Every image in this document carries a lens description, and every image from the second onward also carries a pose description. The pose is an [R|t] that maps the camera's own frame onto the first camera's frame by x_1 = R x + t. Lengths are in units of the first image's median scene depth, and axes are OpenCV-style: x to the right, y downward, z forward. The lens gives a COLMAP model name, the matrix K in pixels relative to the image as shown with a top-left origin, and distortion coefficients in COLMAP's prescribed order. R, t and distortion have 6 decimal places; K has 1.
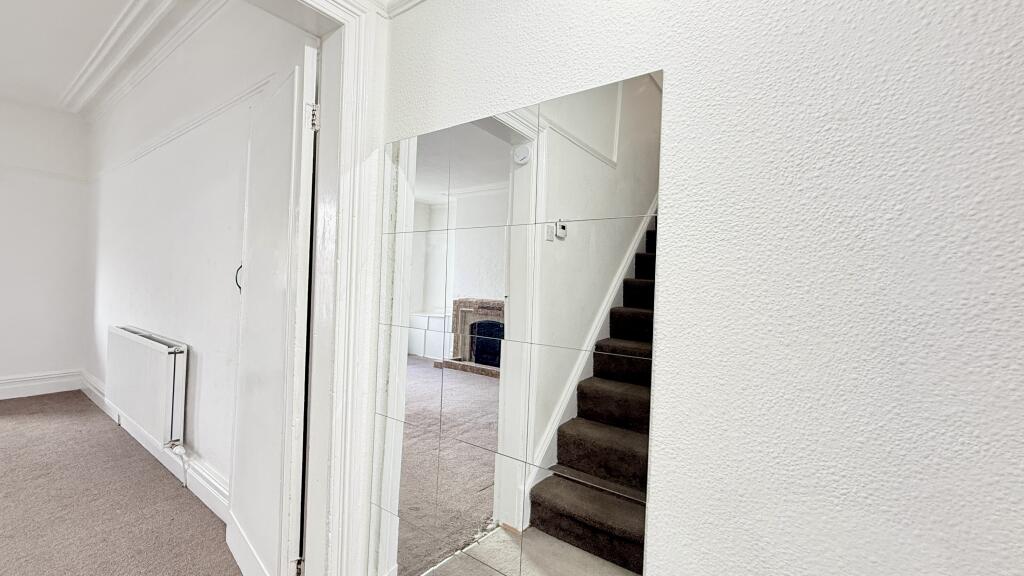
lens RADIAL K [[408.0, 0, 509.1], [0, 408.0, 288.1], [0, 0, 1]] dist [0.000648, 0.000088]
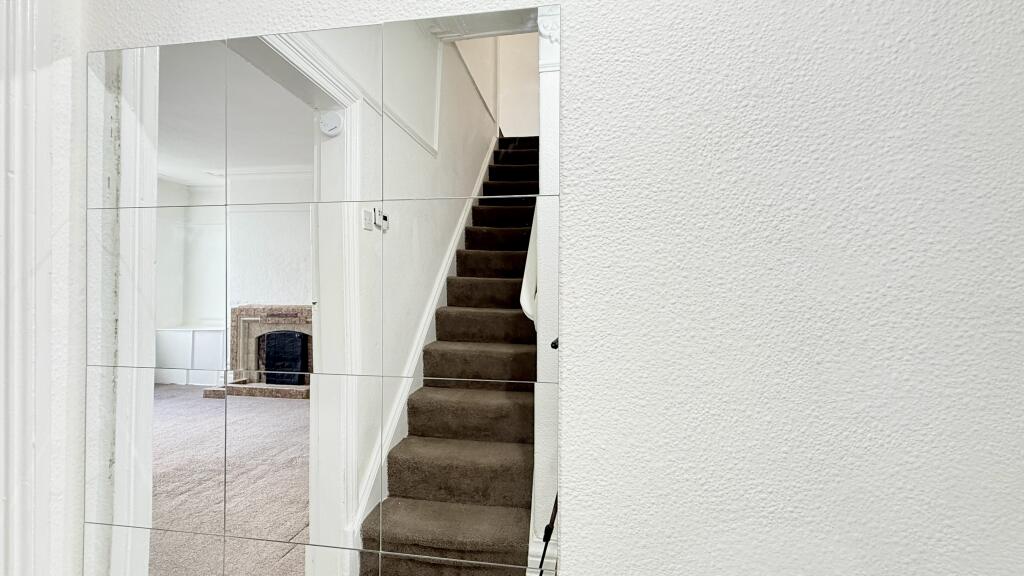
lens RADIAL K [[408.0, 0, 509.1], [0, 408.0, 288.1], [0, 0, 1]] dist [0.000648, 0.000088]
pose [[0.892583, -0.033550, 0.449634, -0.080756], [0.031173, 0.999433, 0.012690, -0.019079], [-0.449805, 0.002690, 0.893123, 0.408490]]
